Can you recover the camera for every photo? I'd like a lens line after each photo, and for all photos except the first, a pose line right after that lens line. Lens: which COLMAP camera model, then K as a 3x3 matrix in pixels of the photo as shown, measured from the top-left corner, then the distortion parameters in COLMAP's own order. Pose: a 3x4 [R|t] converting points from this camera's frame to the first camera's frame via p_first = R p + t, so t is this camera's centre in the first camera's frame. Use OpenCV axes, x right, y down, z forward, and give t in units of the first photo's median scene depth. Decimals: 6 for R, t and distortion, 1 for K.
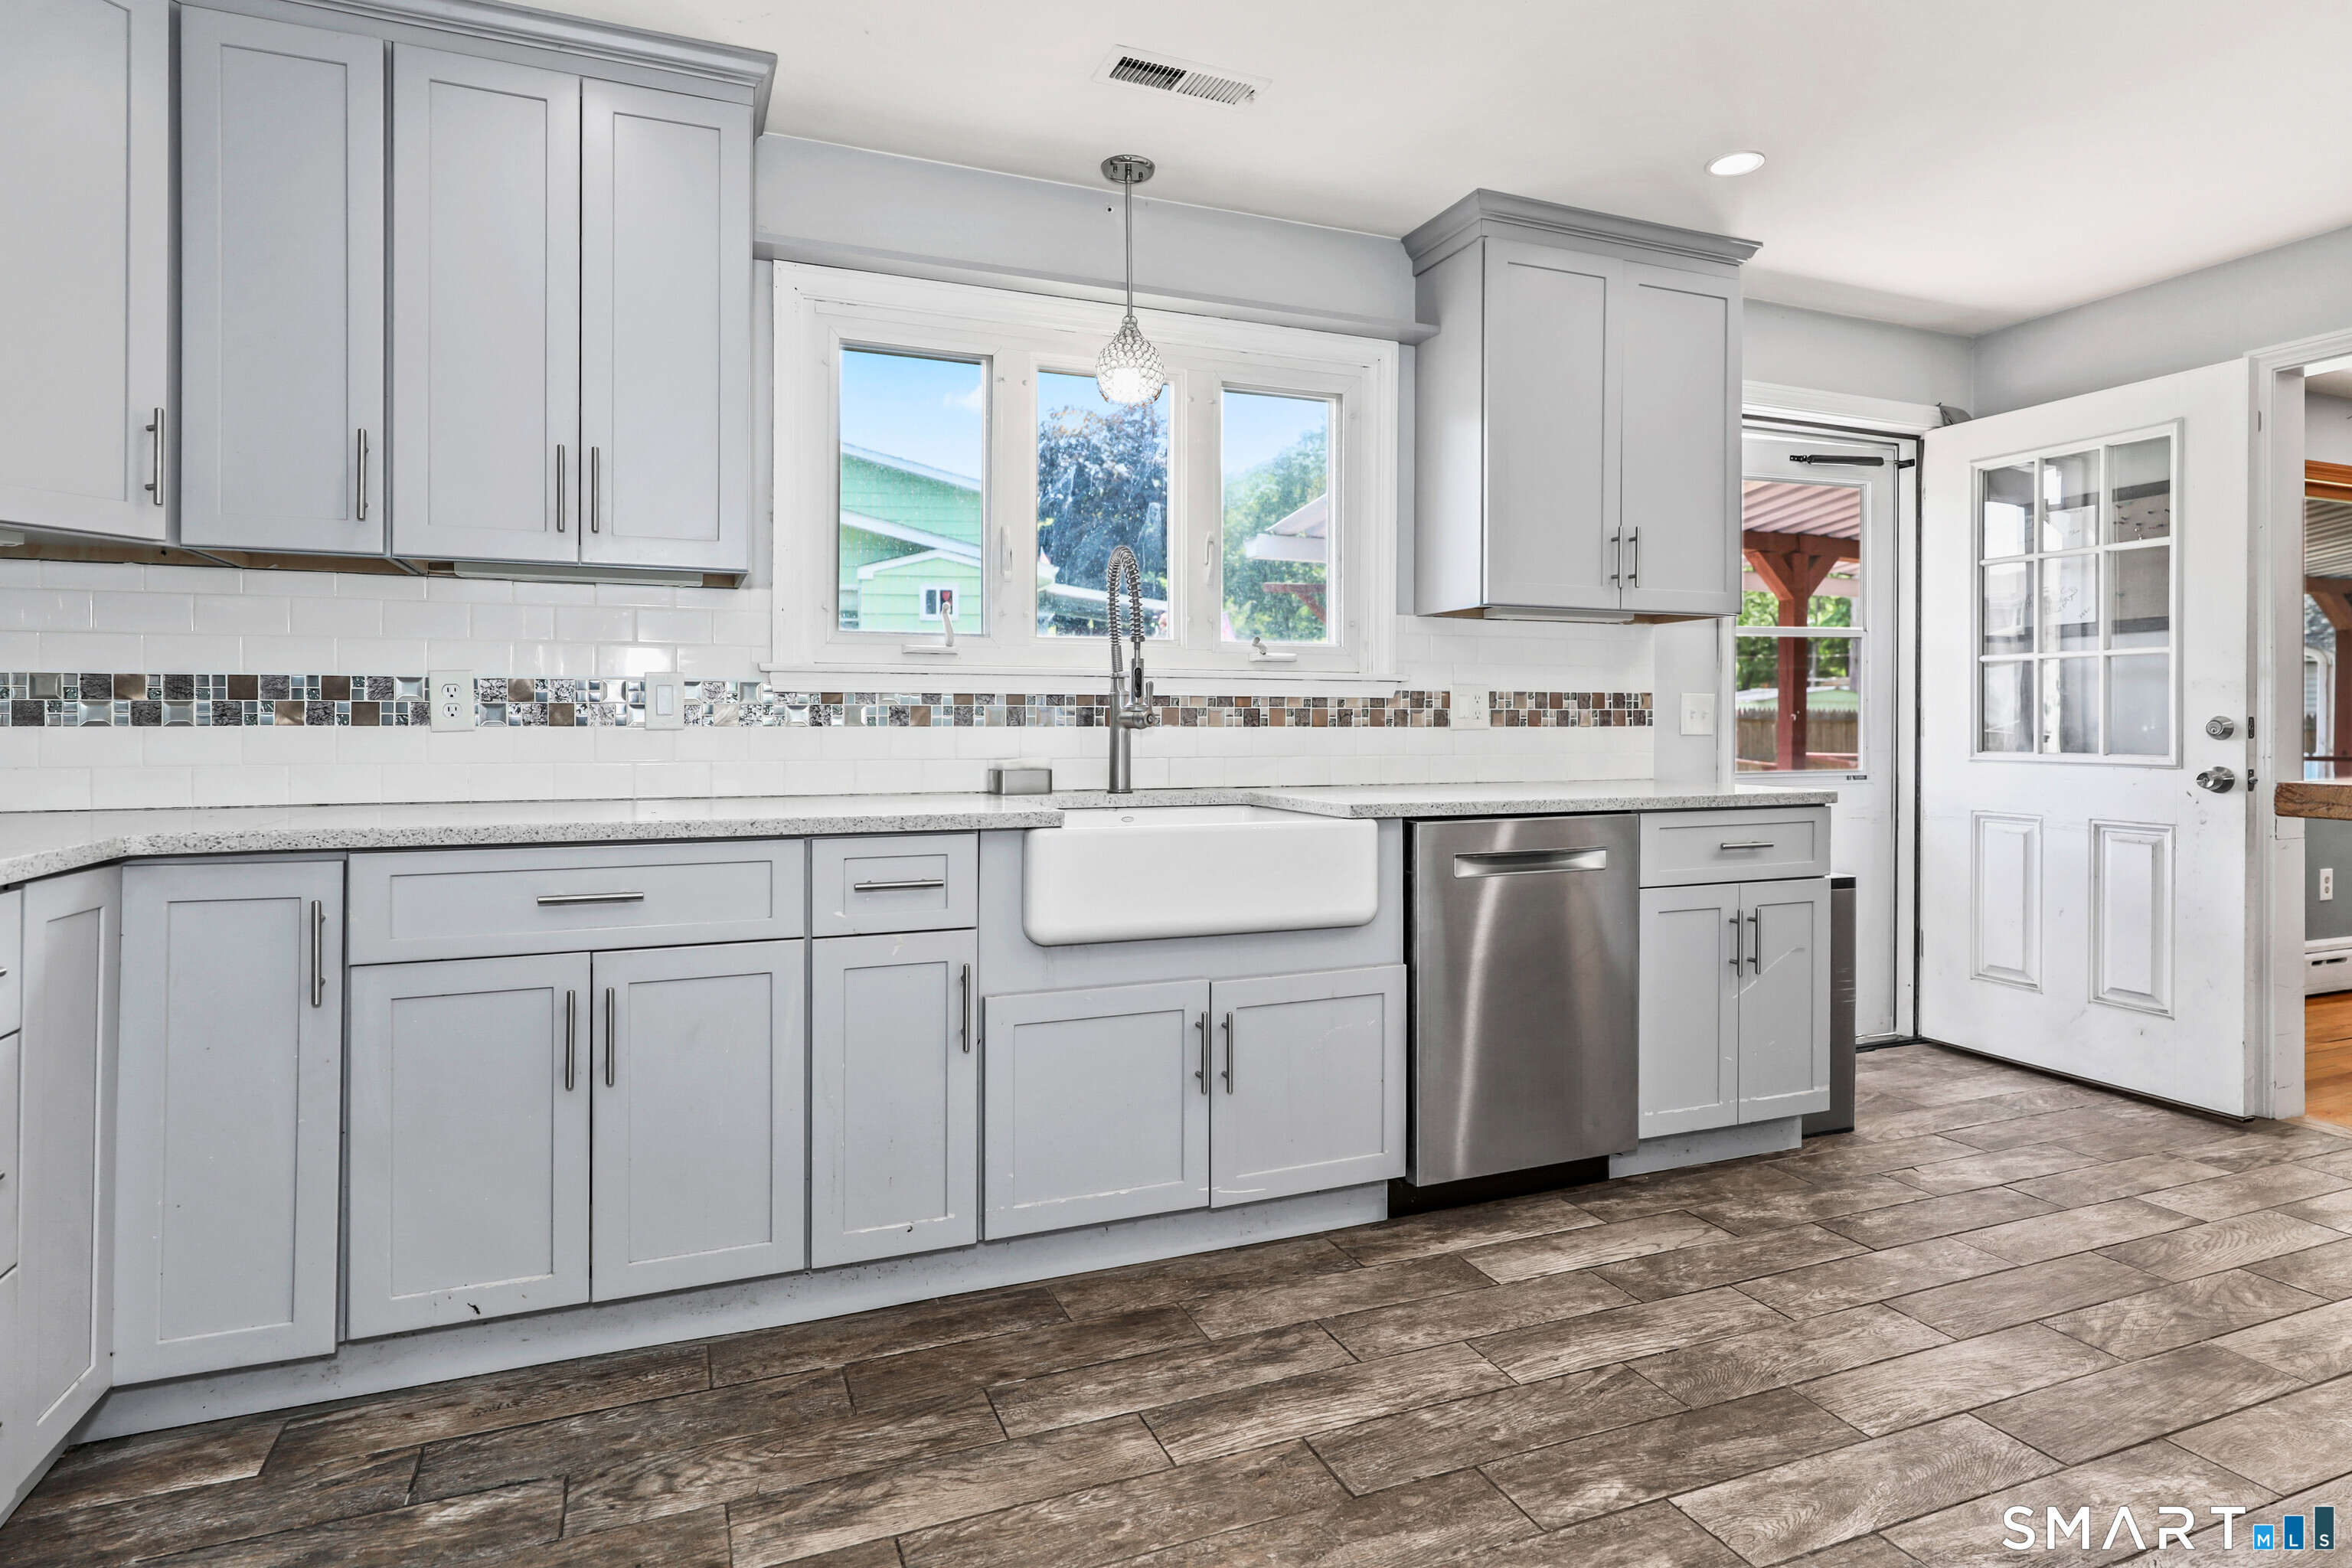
lens RADIAL K [[1238.4, 0, 1180.7], [0, 1238.4, 730.0], [0, 0, 1]] dist [0.004133, -0.002799]
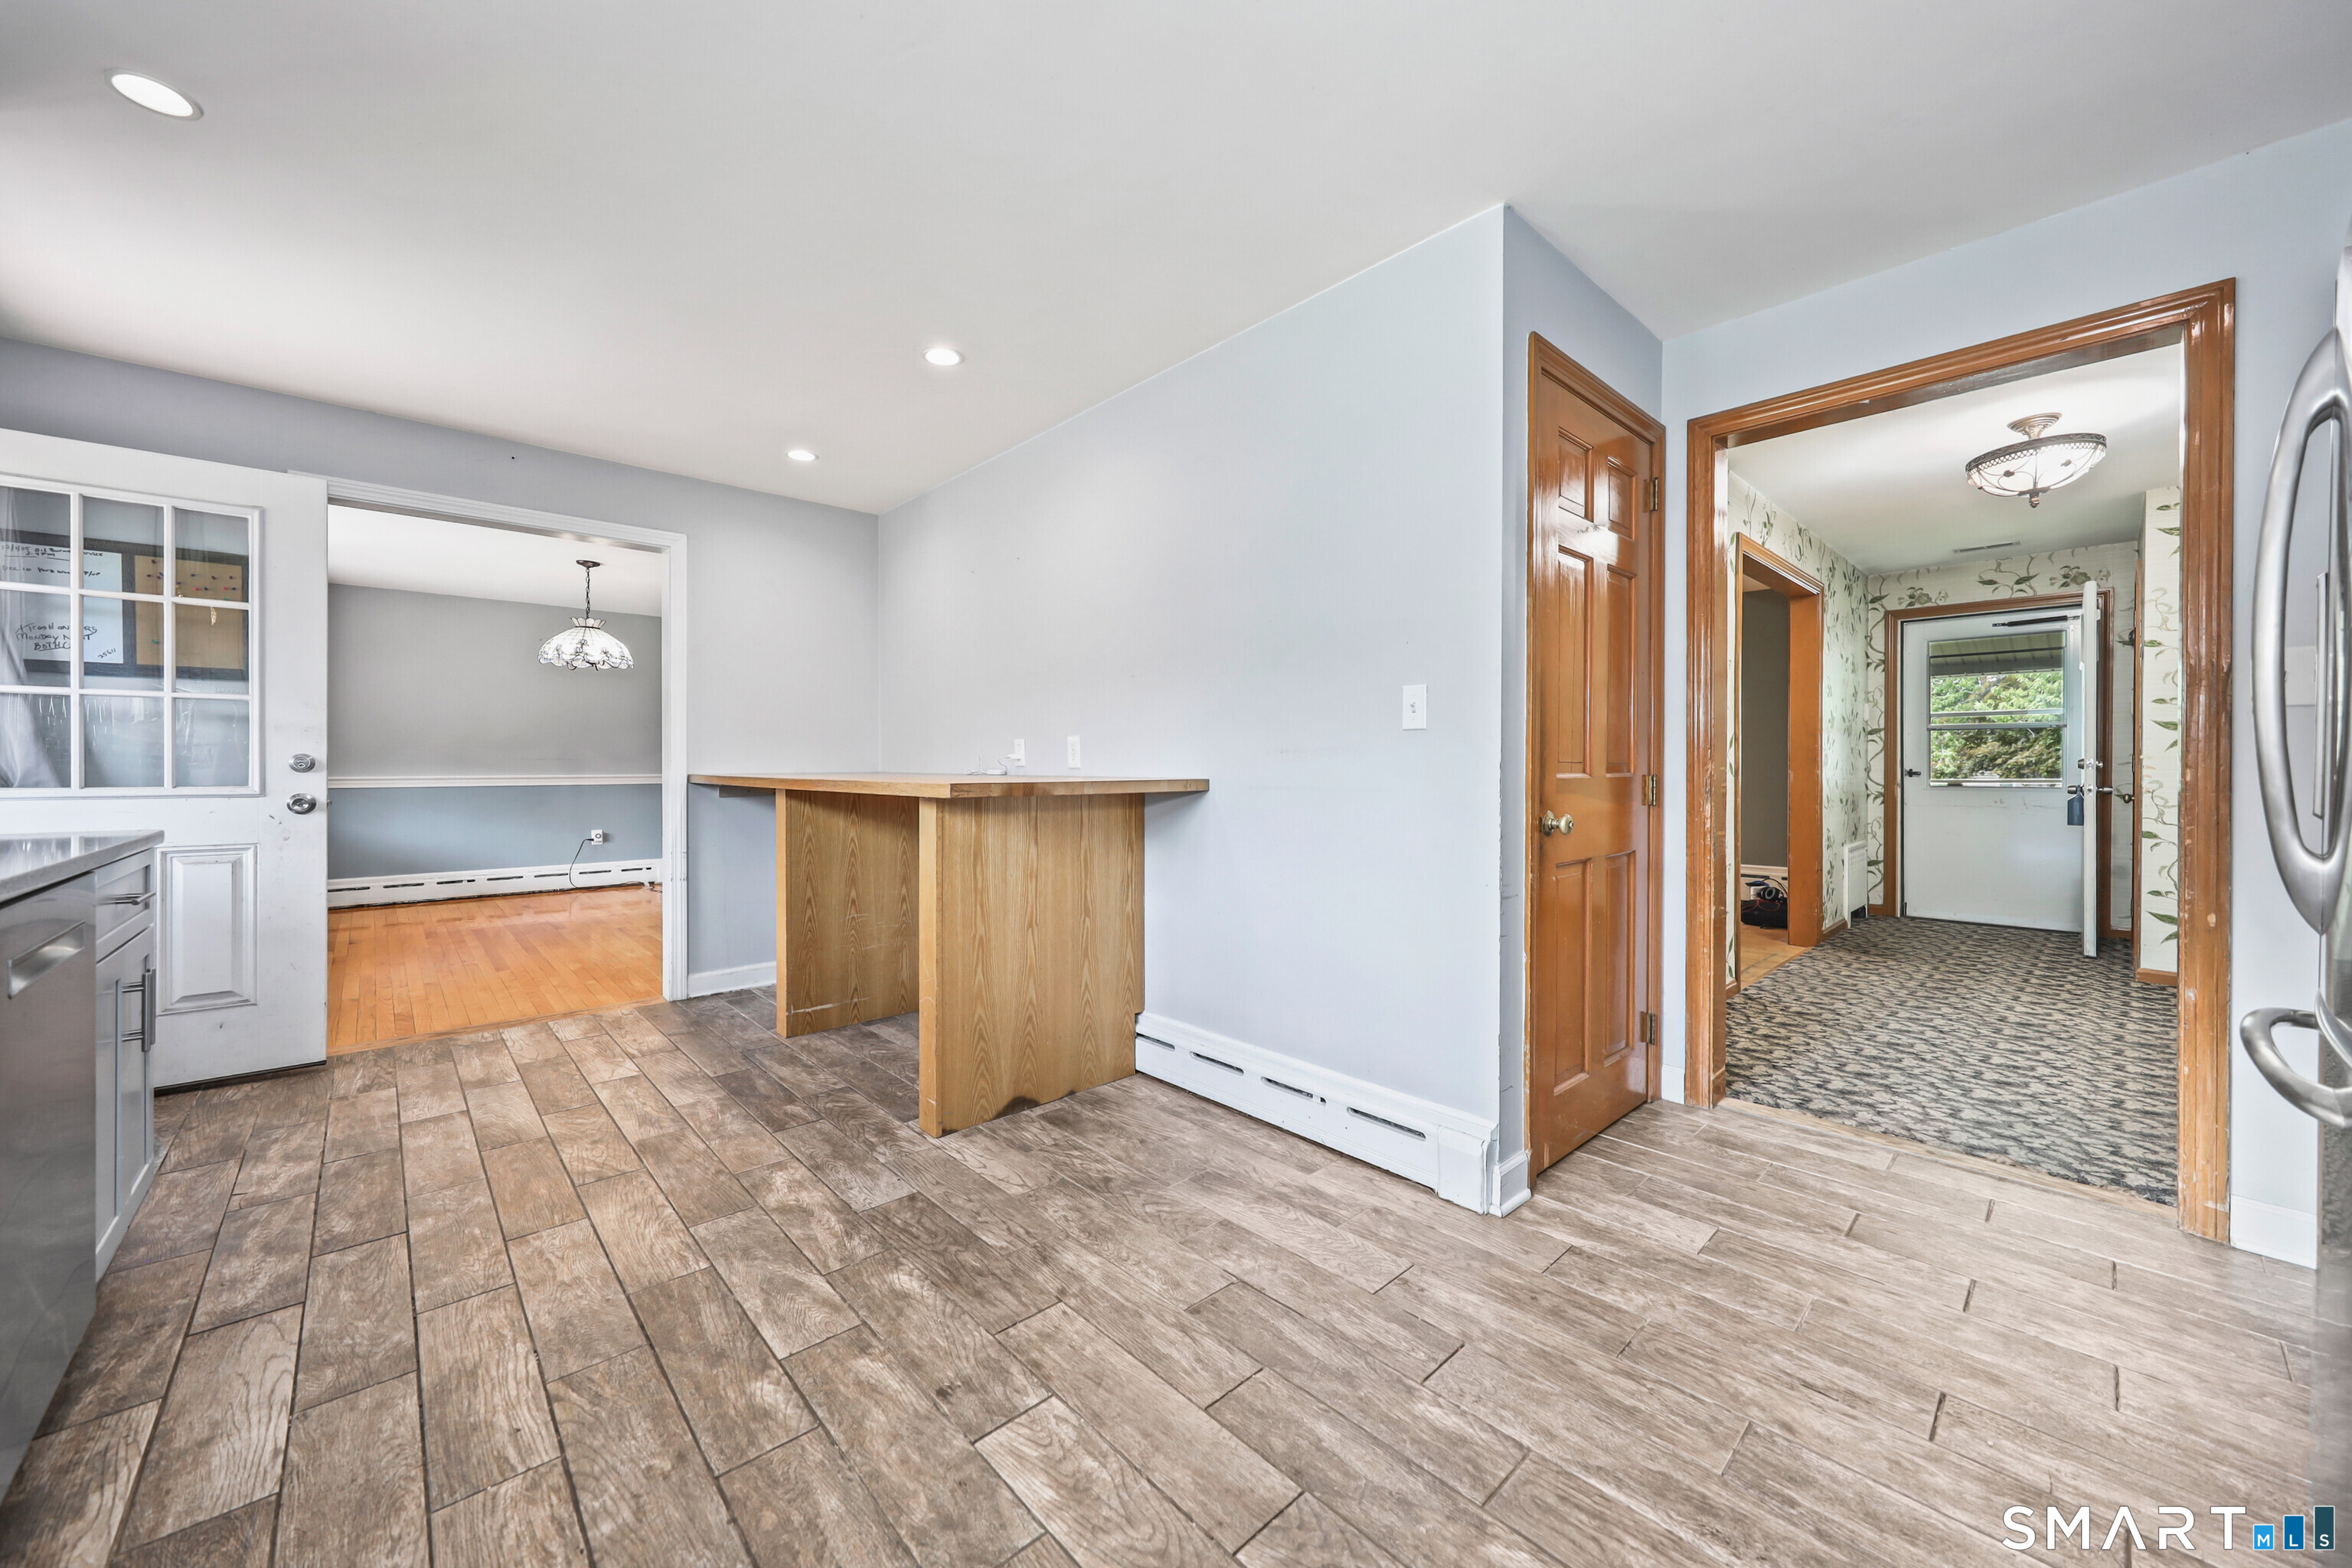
lens RADIAL K [[854.5, 0, 1158.0], [0, 854.5, 775.2], [0, 0, 1]] dist [0.001409, 0.000027]
pose [[-0.333030, -0.008329, 0.942879, -0.403801], [0.002543, 0.999949, 0.009731, 0.006345], [-0.942913, 0.005638, -0.332992, 0.657617]]
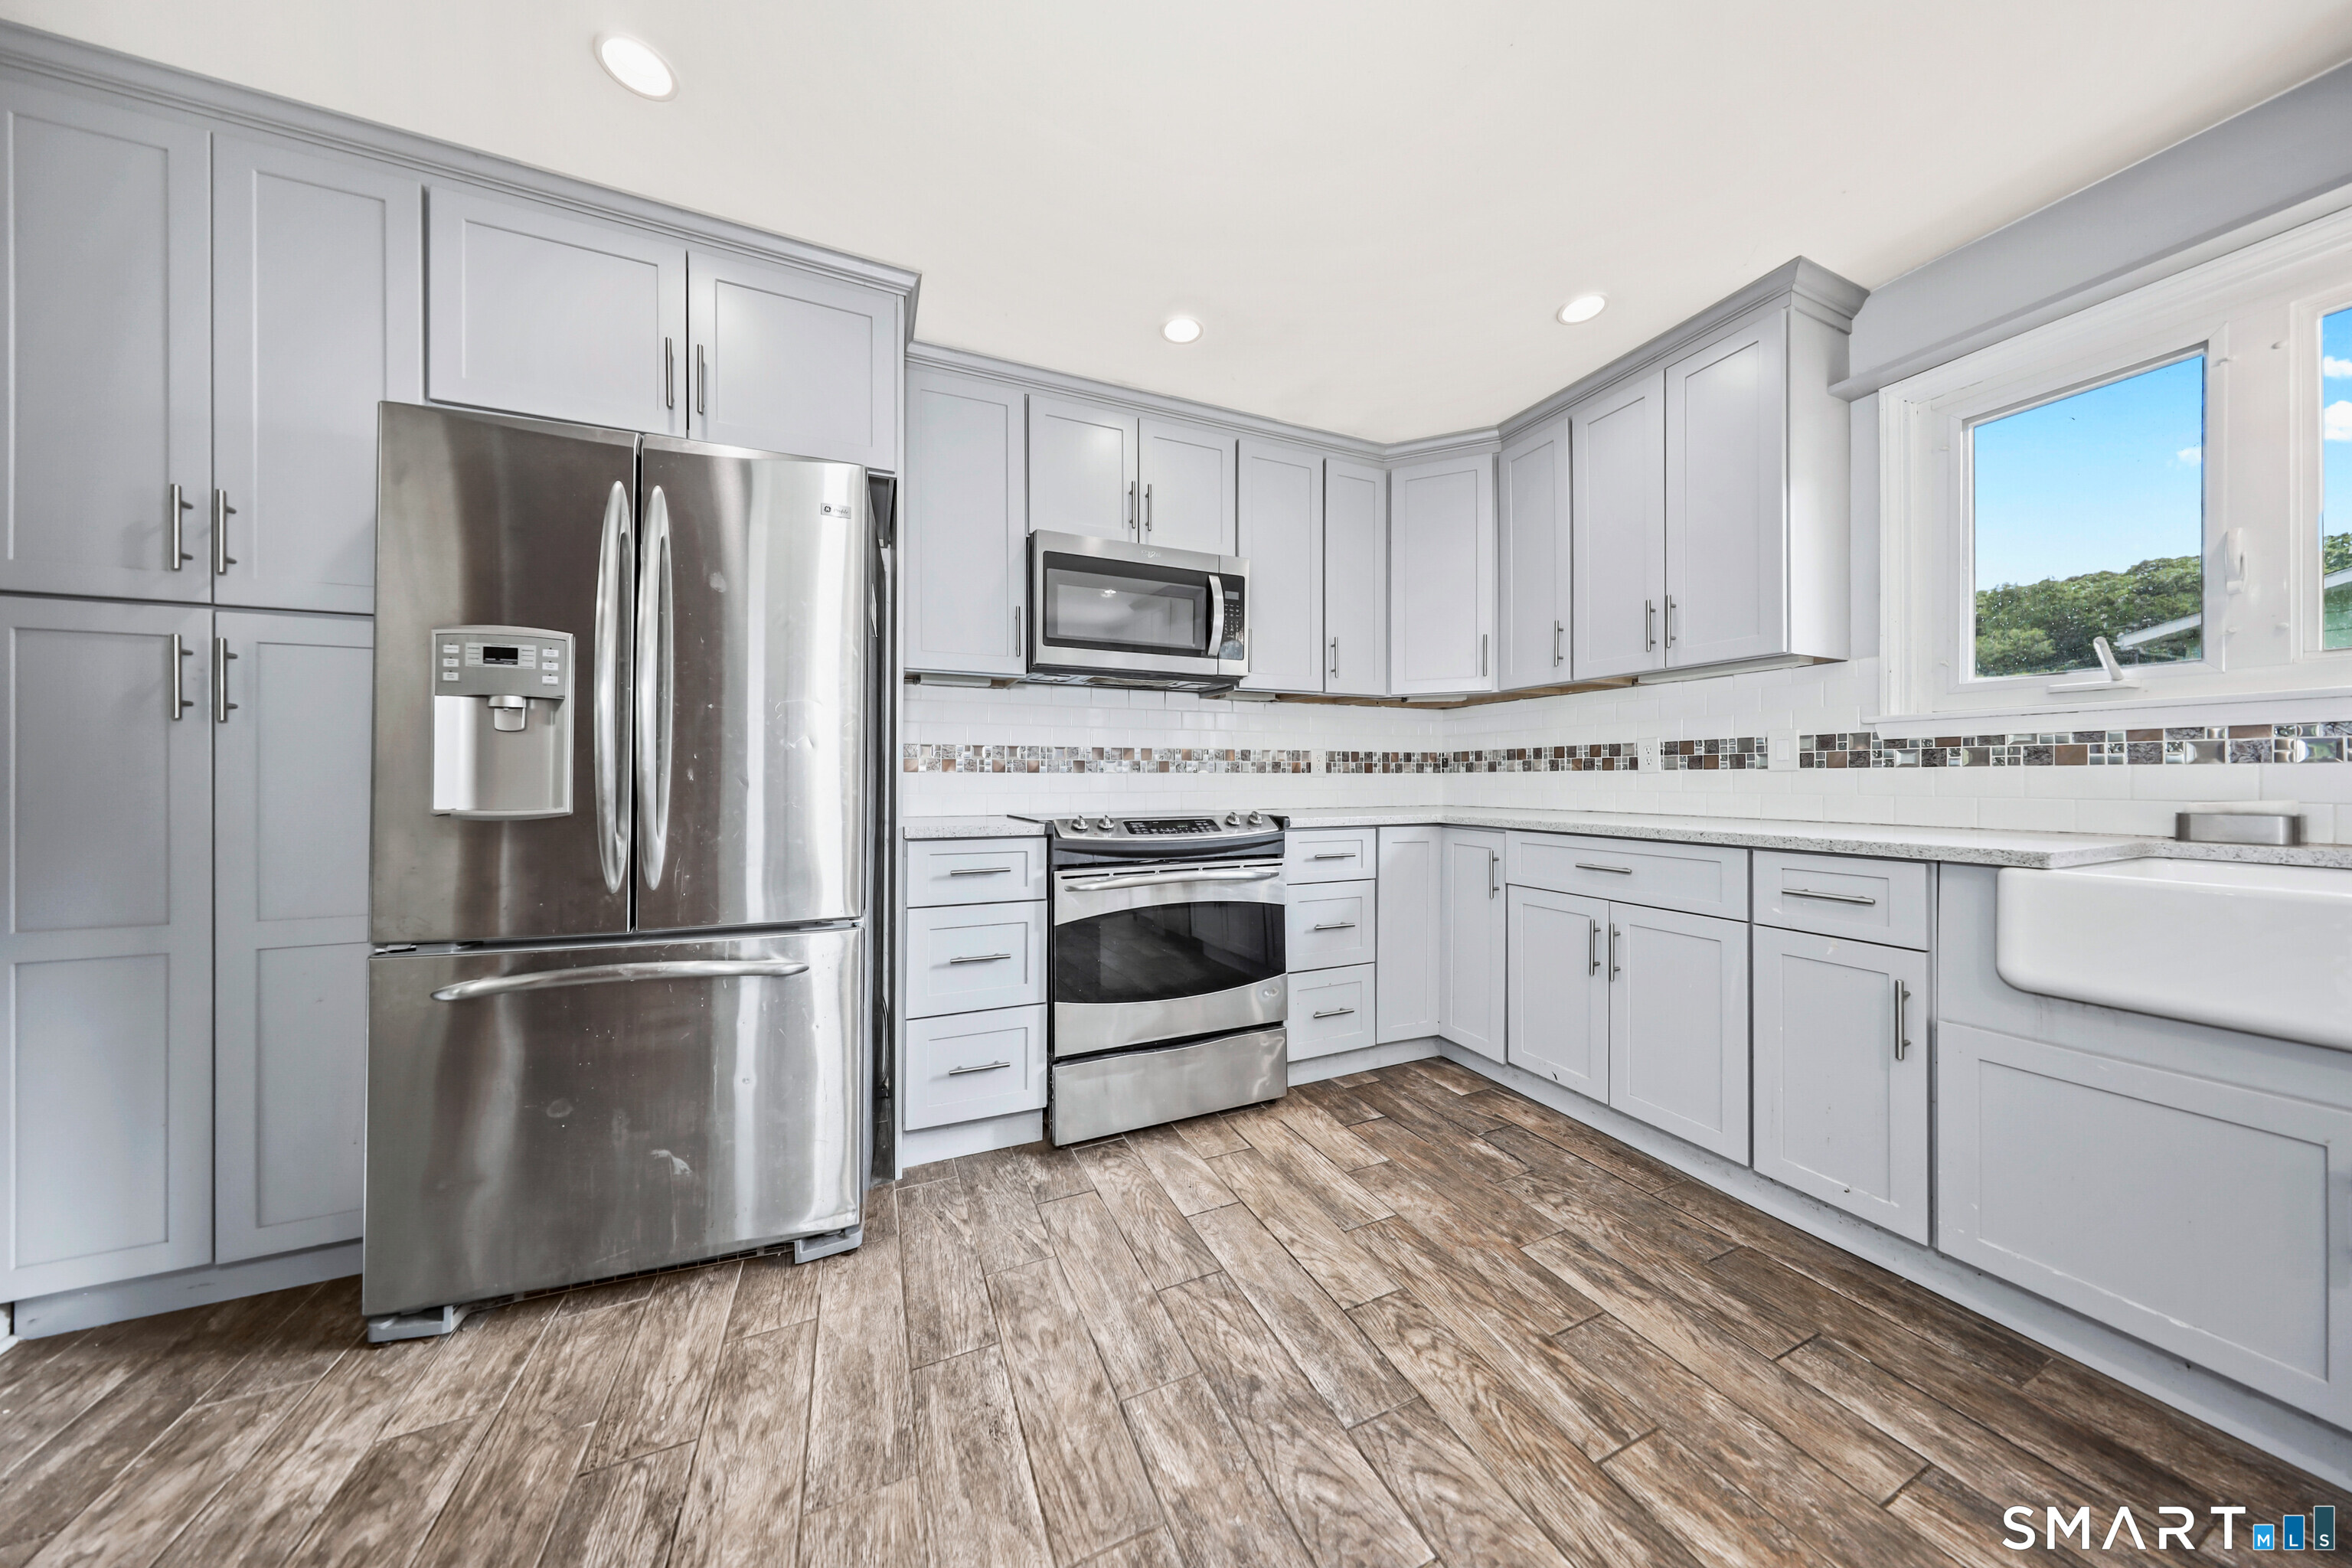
lens RADIAL K [[712.1, 0, 1163.8], [0, 712.1, 778.2], [0, 0, 1]] dist [-0.000036, 0.000420]
pose [[0.015160, -0.000591, -0.999885, 0.411841], [0.000308, 1.000000, -0.000586, 0.008820], [0.999885, -0.000299, 0.015160, 0.308428]]
